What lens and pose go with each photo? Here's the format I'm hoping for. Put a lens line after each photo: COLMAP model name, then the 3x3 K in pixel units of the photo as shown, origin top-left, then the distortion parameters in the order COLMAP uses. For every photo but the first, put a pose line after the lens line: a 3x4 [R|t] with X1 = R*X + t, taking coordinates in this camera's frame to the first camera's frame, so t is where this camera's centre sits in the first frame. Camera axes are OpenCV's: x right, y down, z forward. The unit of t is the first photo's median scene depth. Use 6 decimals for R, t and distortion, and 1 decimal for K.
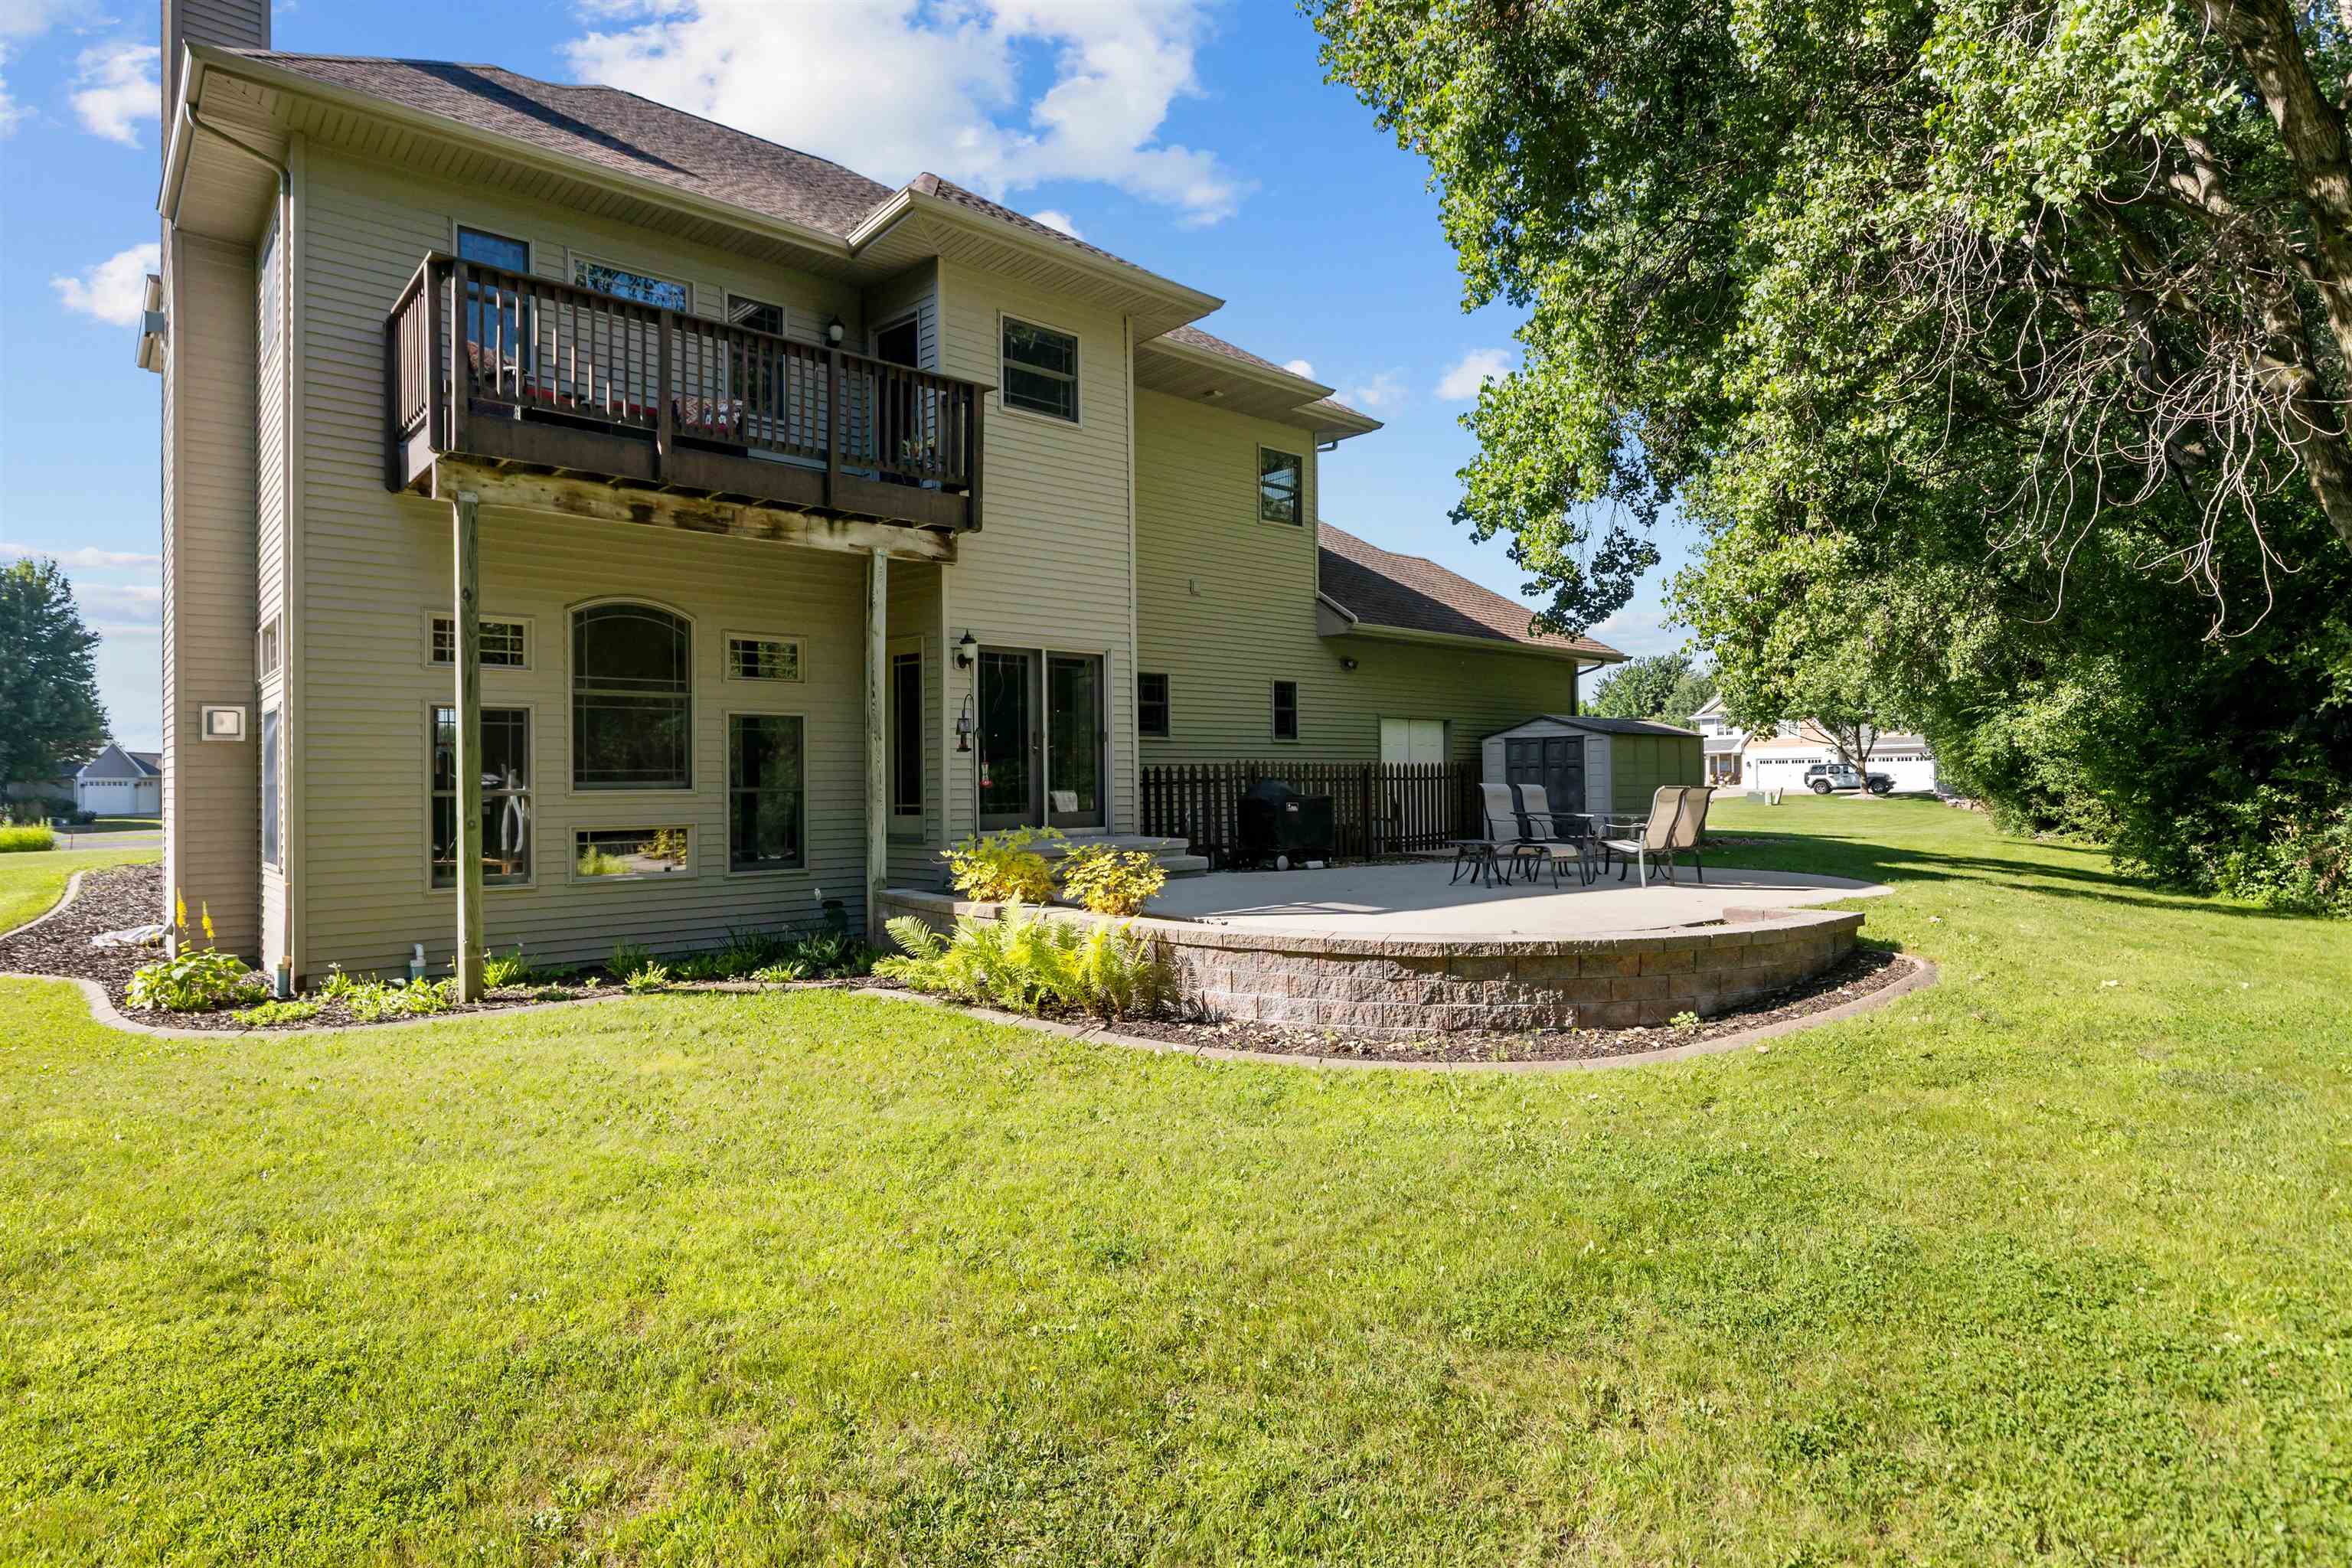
lens RADIAL K [[1265.2, 0, 1185.0], [0, 1265.2, 777.7], [0, 0, 1]] dist [0.023198, -0.000856]
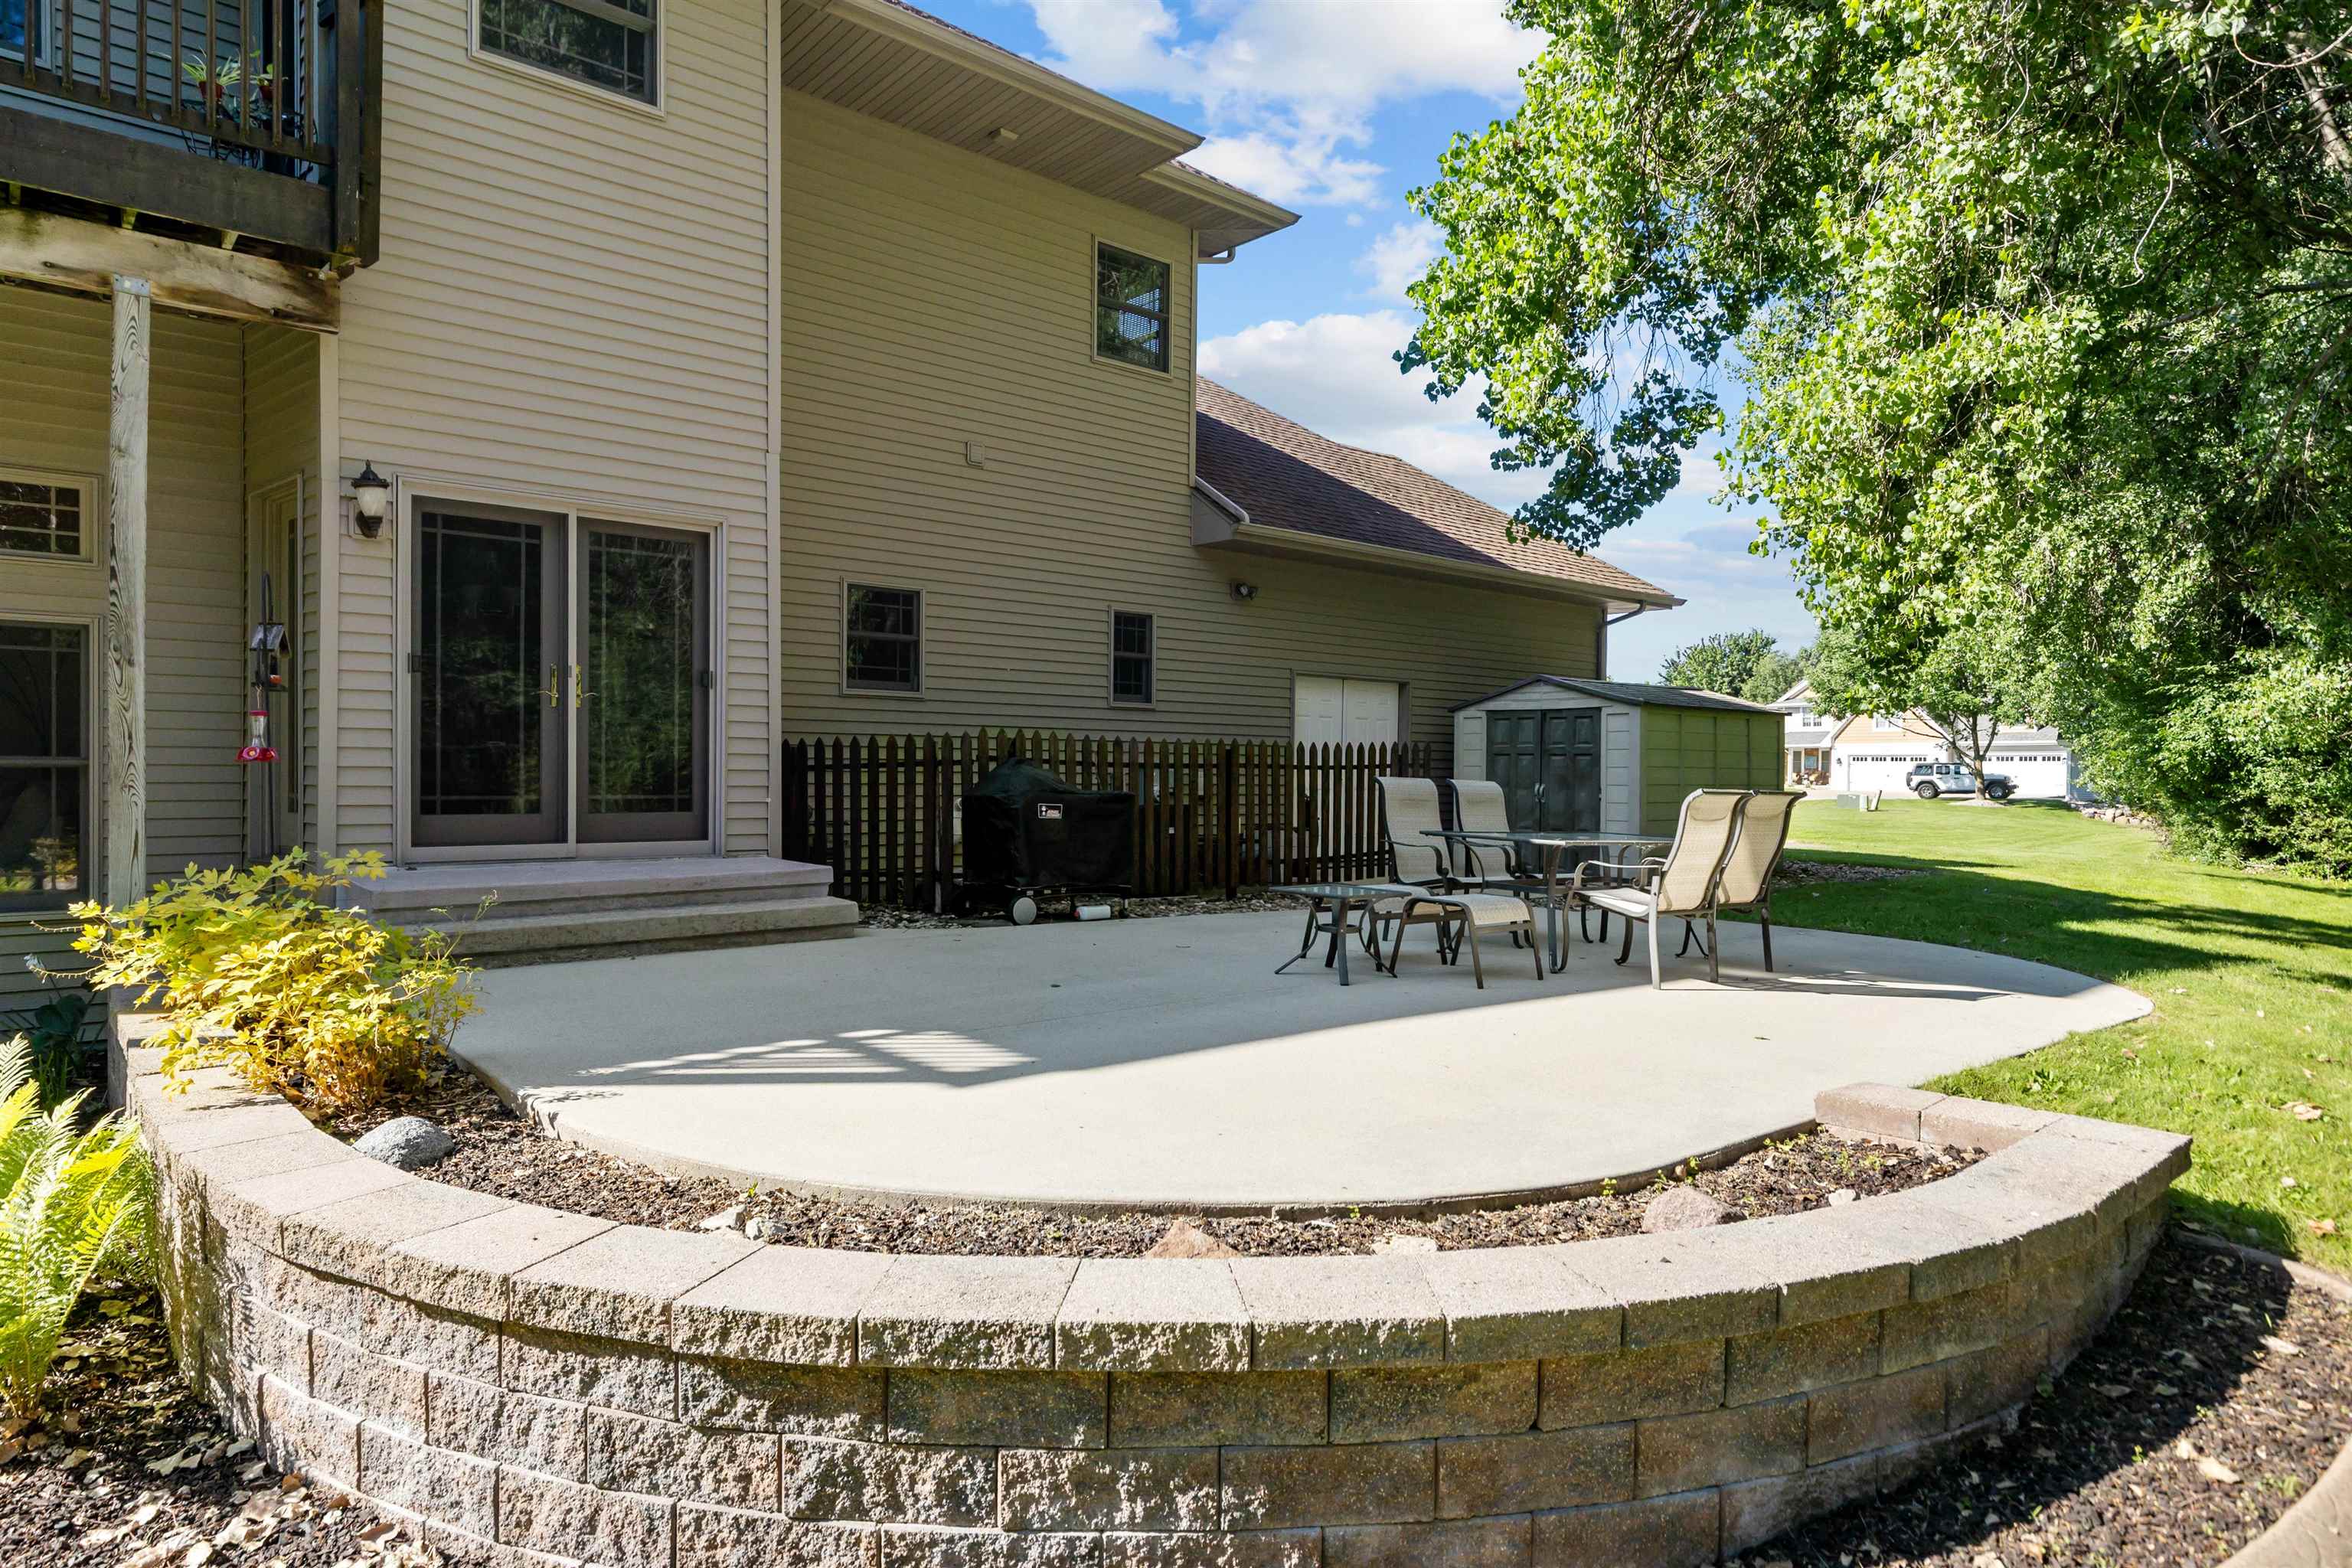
lens RADIAL K [[1386.0, 0, 1175.7], [0, 1386.0, 796.3], [0, 0, 1]] dist [0.016600, 0.001201]
pose [[0.999447, 0.021569, -0.025313, 0.130657], [-0.020969, 0.999498, 0.023729, 0.000320], [0.025813, -0.023185, 0.999398, 0.316420]]
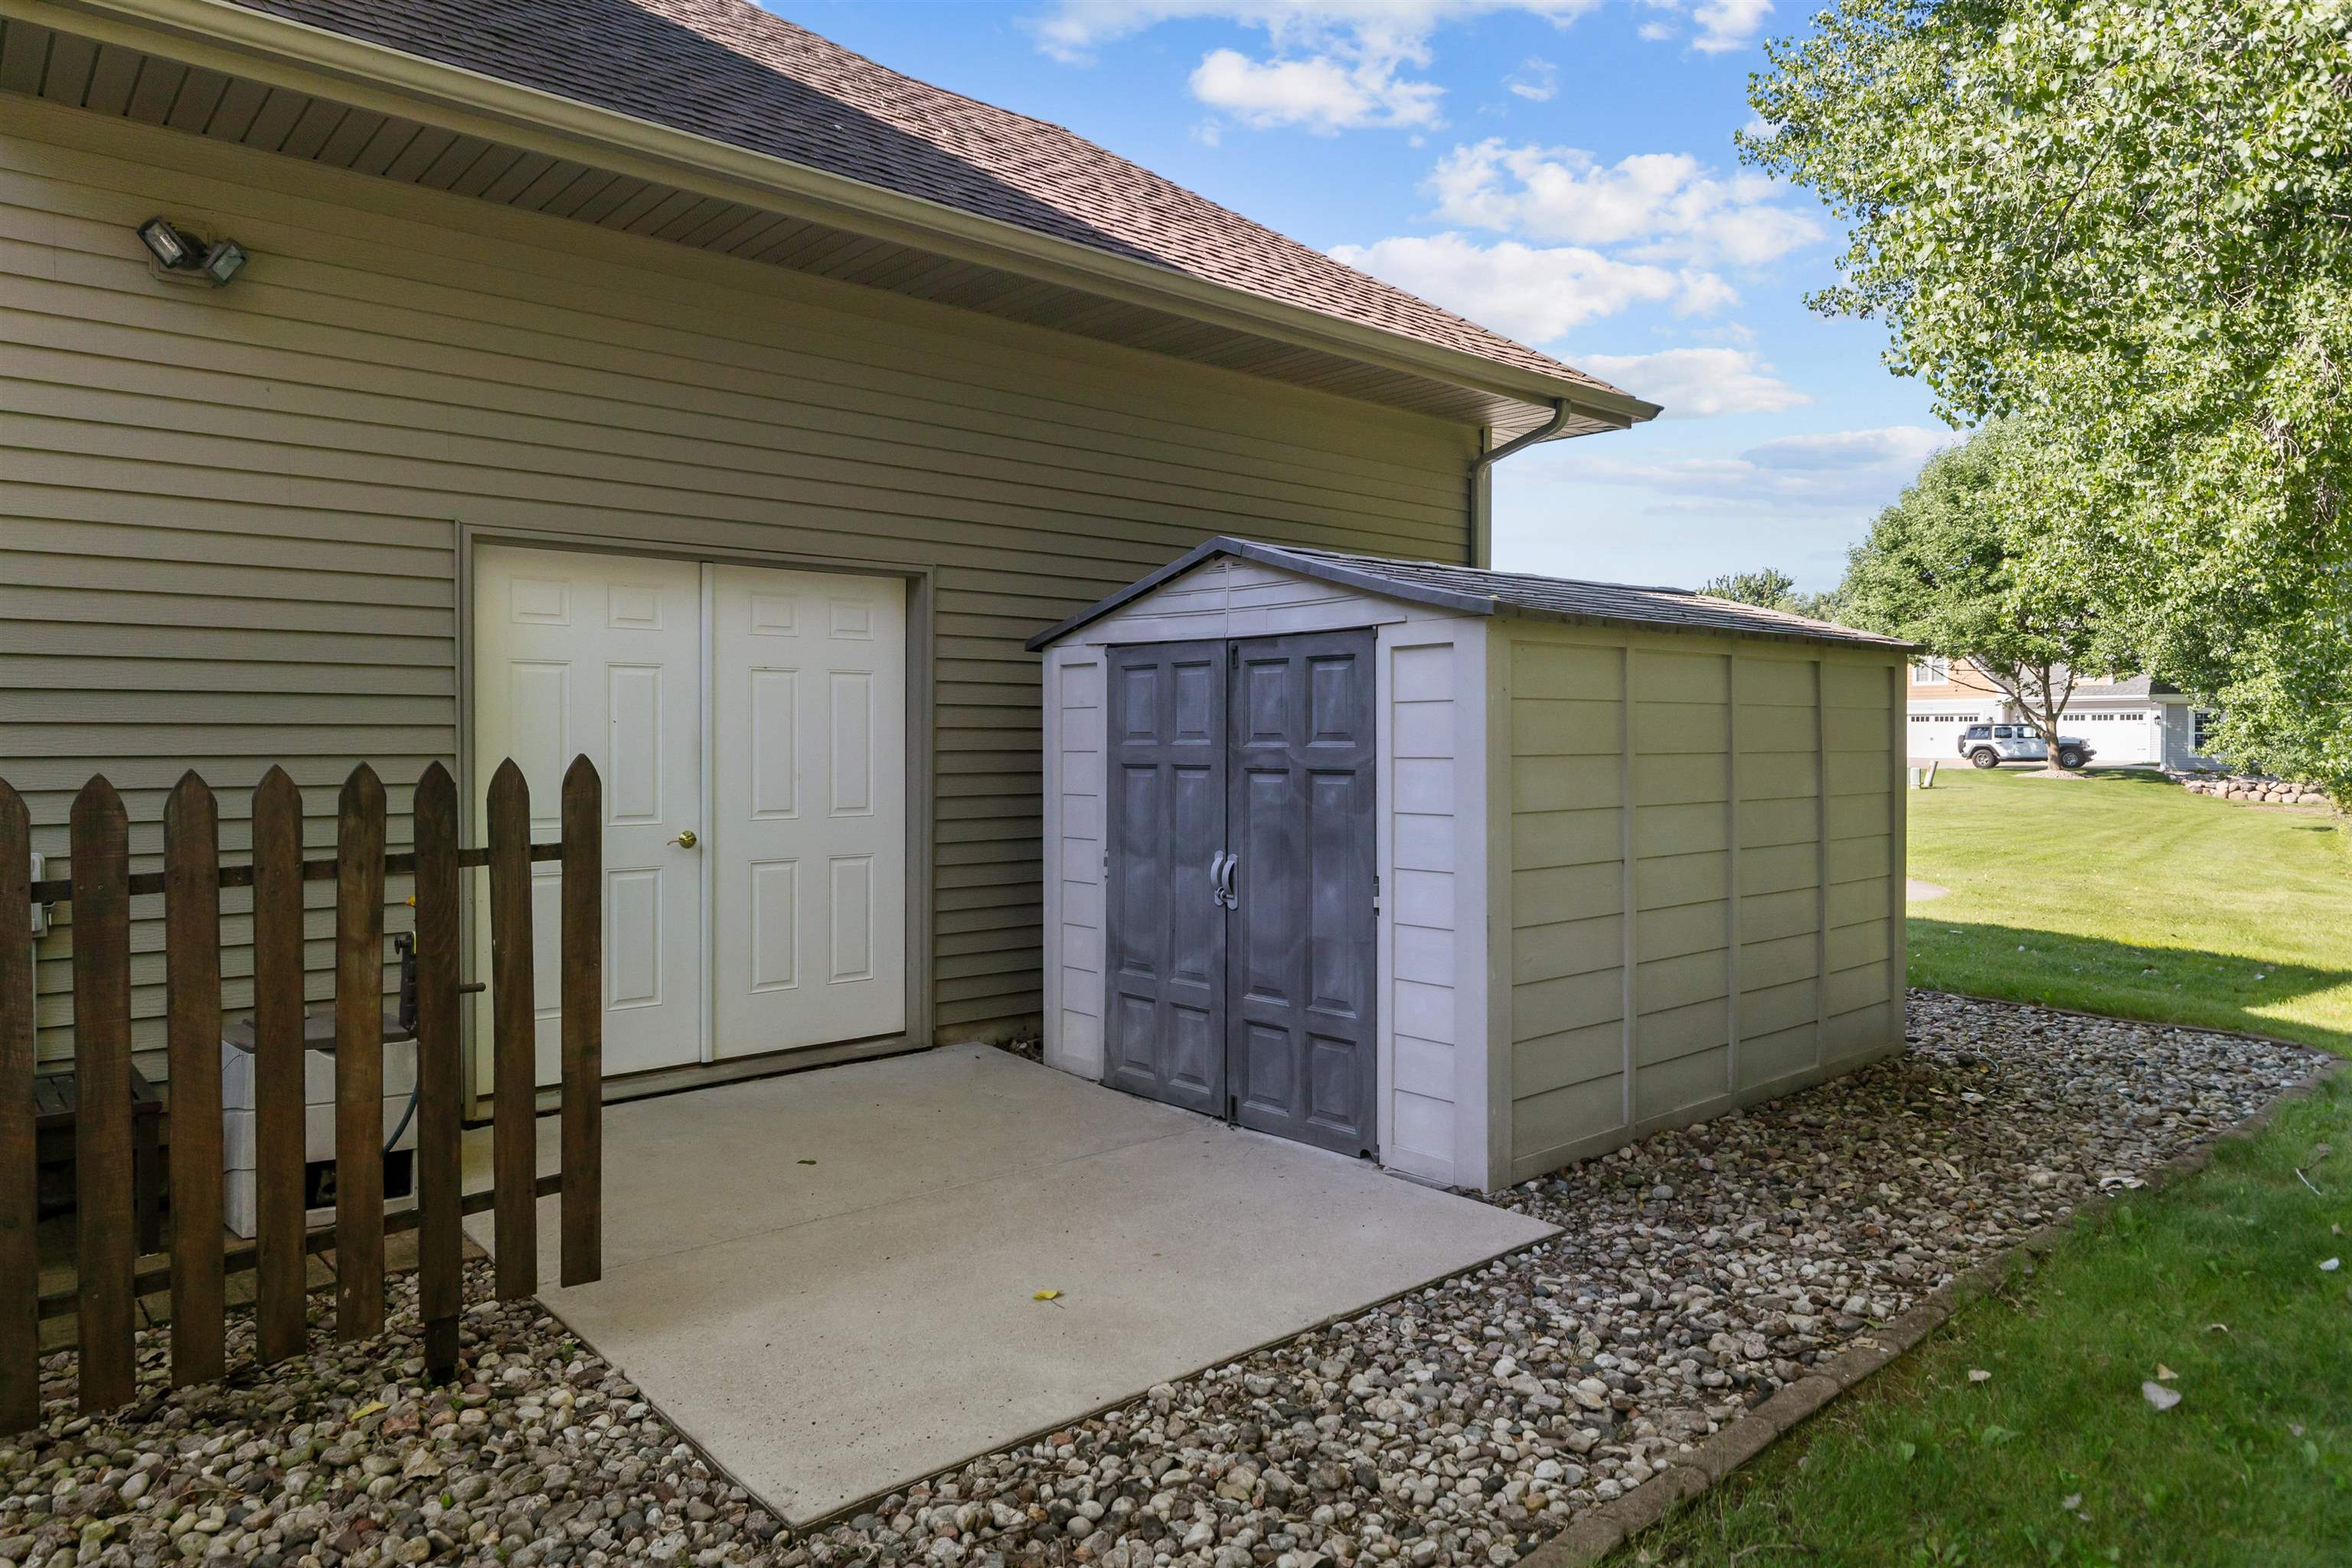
lens RADIAL K [[1481.6, 0, 1167.6], [0, 1481.6, 768.5], [0, 0, 1]] dist [0.010128, -0.002244]
pose [[0.999839, 0.011469, -0.013783, 0.324992], [-0.011072, 0.999532, 0.028531, -0.018902], [0.014103, -0.028374, 0.999498, 0.864546]]
